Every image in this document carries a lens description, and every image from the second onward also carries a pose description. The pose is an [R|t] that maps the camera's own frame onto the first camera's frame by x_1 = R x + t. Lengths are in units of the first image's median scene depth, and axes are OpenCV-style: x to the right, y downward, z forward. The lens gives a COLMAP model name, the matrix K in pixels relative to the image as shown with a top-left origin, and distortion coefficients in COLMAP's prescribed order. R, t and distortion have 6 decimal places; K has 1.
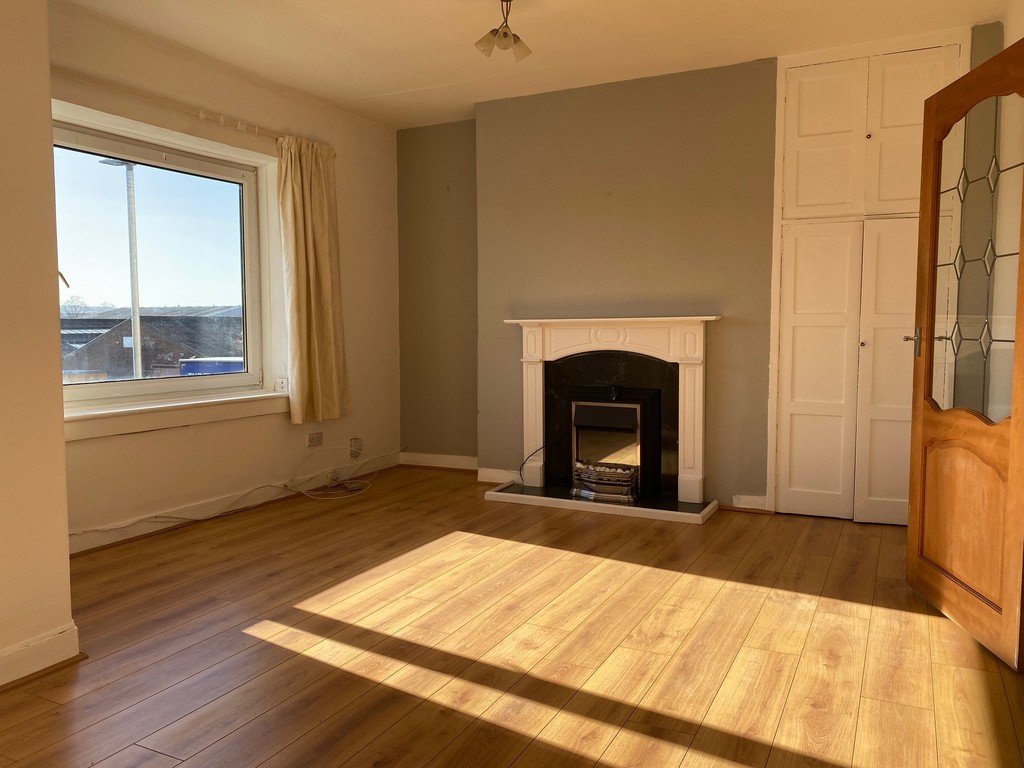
lens RADIAL K [[782.1, 0, 491.9], [0, 782.1, 390.2], [0, 0, 1]] dist [0.035625, -0.032417]
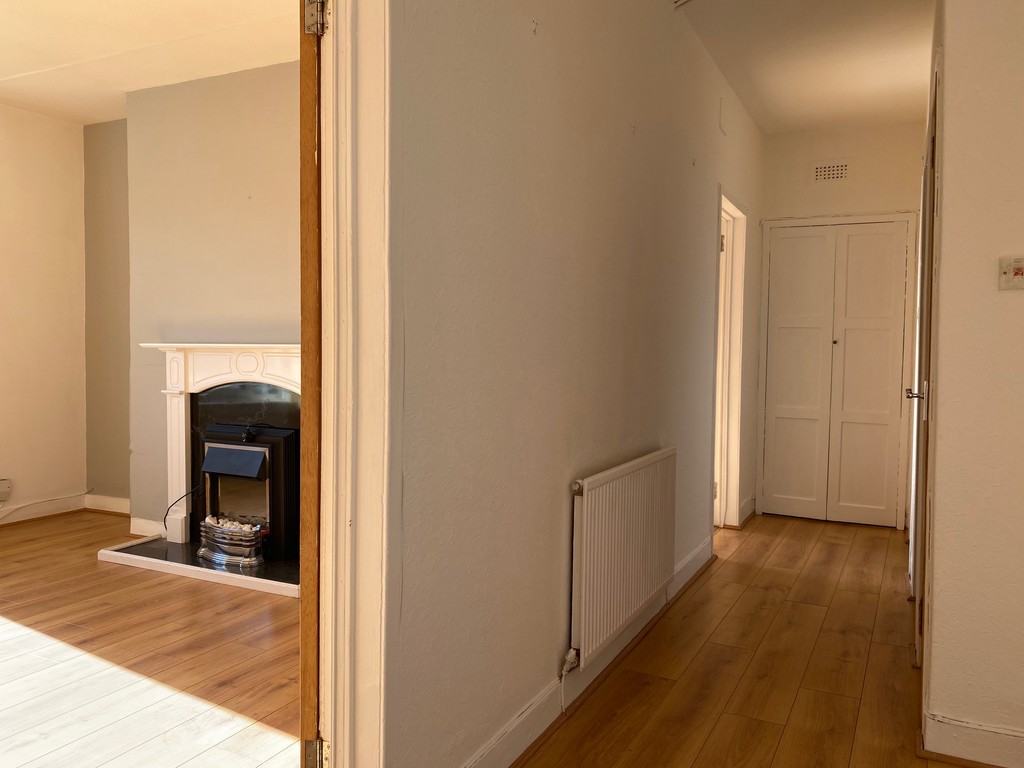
lens RADIAL K [[782.1, 0, 495.9], [0, 782.1, 385.4], [0, 0, 1]] dist [0.035625, -0.032417]
pose [[0.999792, 0.016486, 0.012016, 0.547151], [-0.016043, 0.999220, -0.036077, -0.028492], [-0.012601, 0.035877, 0.999277, 0.205288]]
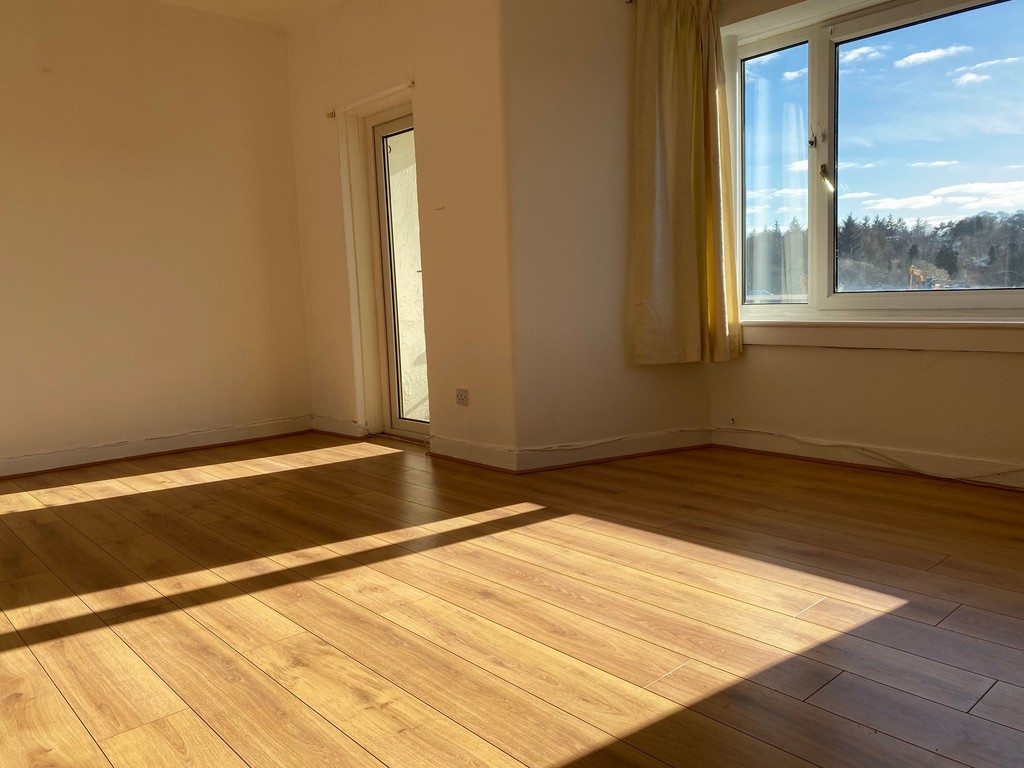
lens RADIAL K [[782.1, 0, 512.0], [0, 782.1, 381.2], [0, 0, 1]] dist [0.035625, -0.032417]
pose [[-0.337522, 0.129442, -0.932375, 0.587538], [-0.038662, 0.987758, 0.151127, -0.033947], [0.940523, 0.087056, -0.328386, 1.061034]]
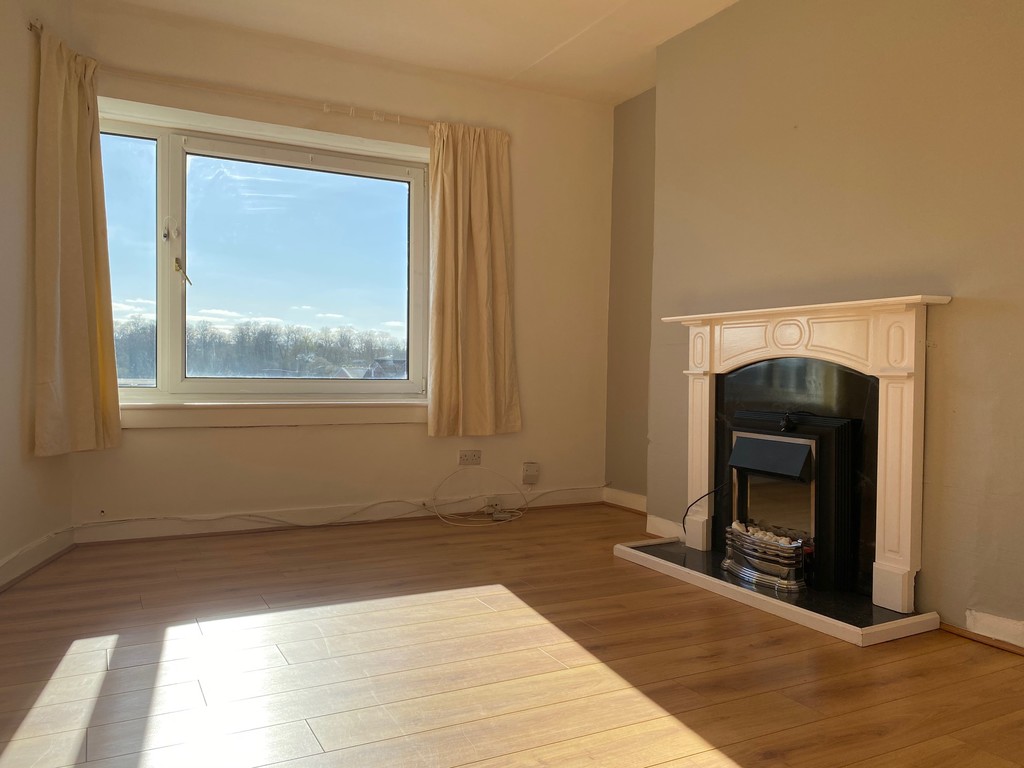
lens RADIAL K [[782.1, 0, 499.2], [0, 782.1, 379.2], [0, 0, 1]] dist [0.035625, -0.032417]
pose [[0.819614, 0.025999, -0.572326, 0.447870], [-0.065814, 0.996629, -0.048977, 0.022398], [0.569124, 0.077809, 0.818562, 0.418046]]
